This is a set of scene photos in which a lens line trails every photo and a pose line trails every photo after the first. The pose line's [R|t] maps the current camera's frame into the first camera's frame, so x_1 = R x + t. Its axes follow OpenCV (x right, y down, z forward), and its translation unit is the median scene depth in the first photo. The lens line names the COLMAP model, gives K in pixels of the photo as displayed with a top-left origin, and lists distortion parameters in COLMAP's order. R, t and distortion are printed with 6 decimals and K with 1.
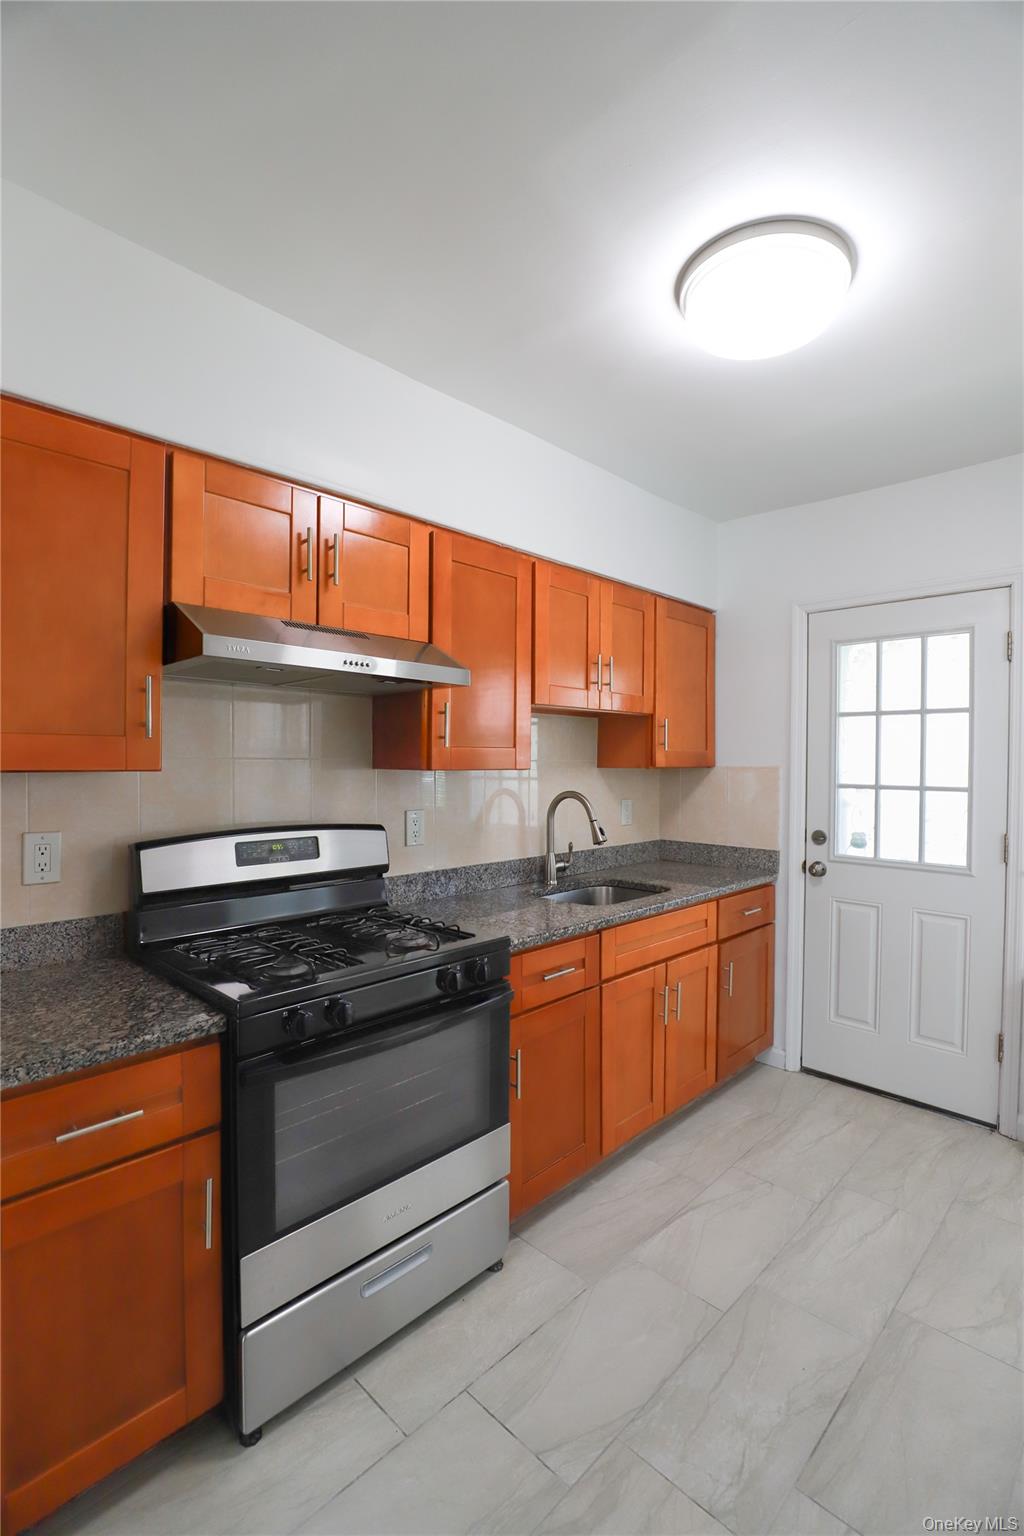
lens RADIAL K [[708.3, 0, 512.0], [0, 708.3, 768.0], [0, 0, 1]] dist [-0.041935, 0.008739]
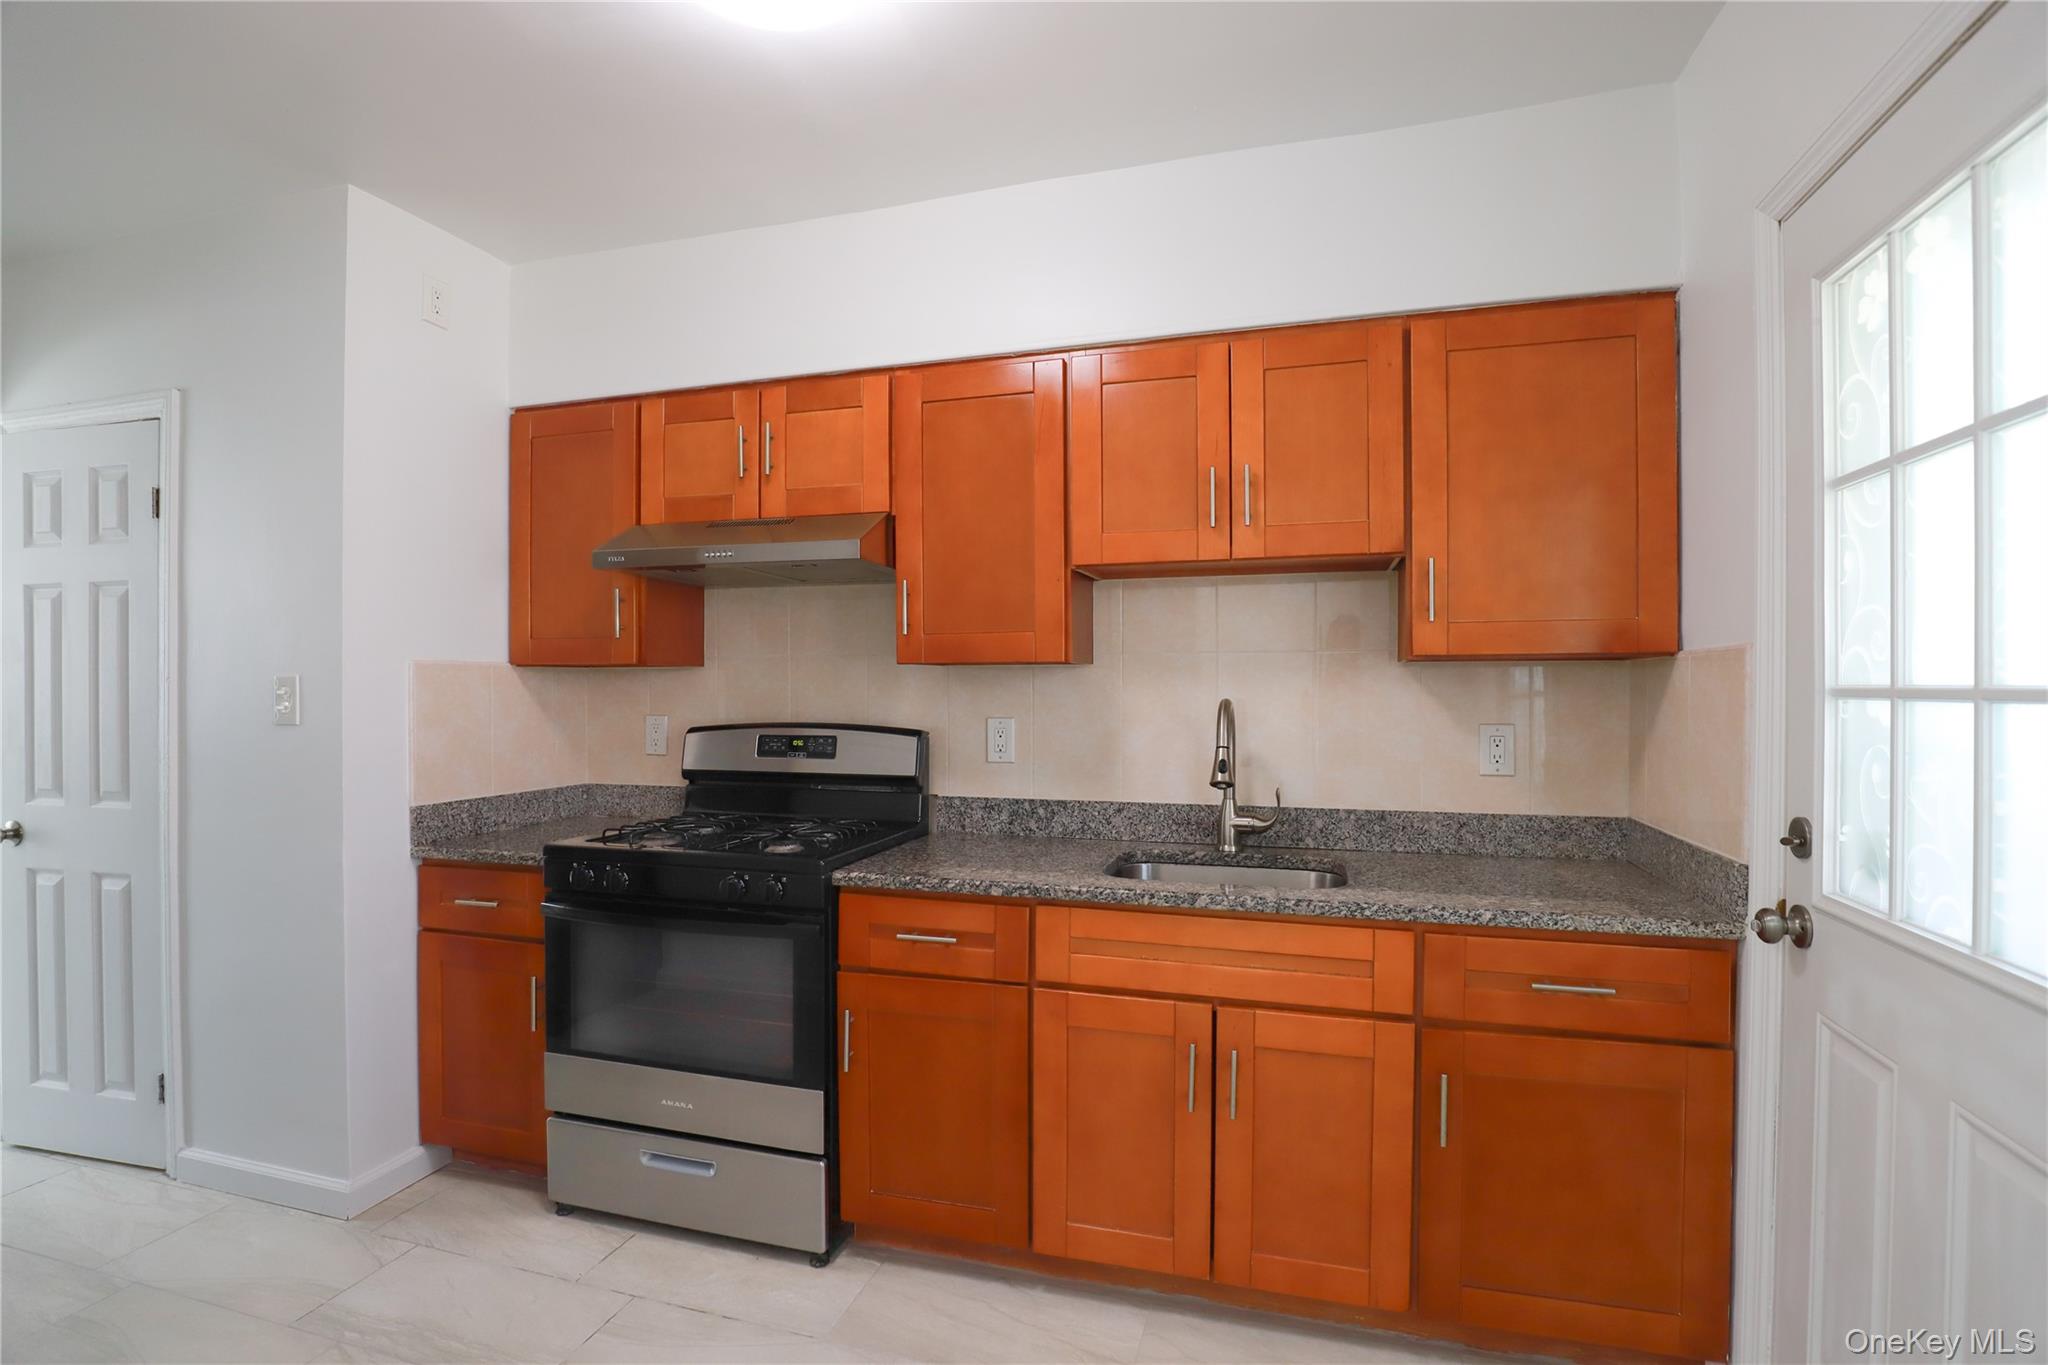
lens RADIAL K [[944.4, 0, 1020.6], [0, 944.4, 693.9], [0, 0, 1]] dist [-0.041935, 0.008739]
pose [[0.466707, -0.000263, -0.884412, 0.843522], [-0.006483, 0.999972, -0.003718, 0.038377], [0.884388, 0.007469, 0.466692, 0.553120]]
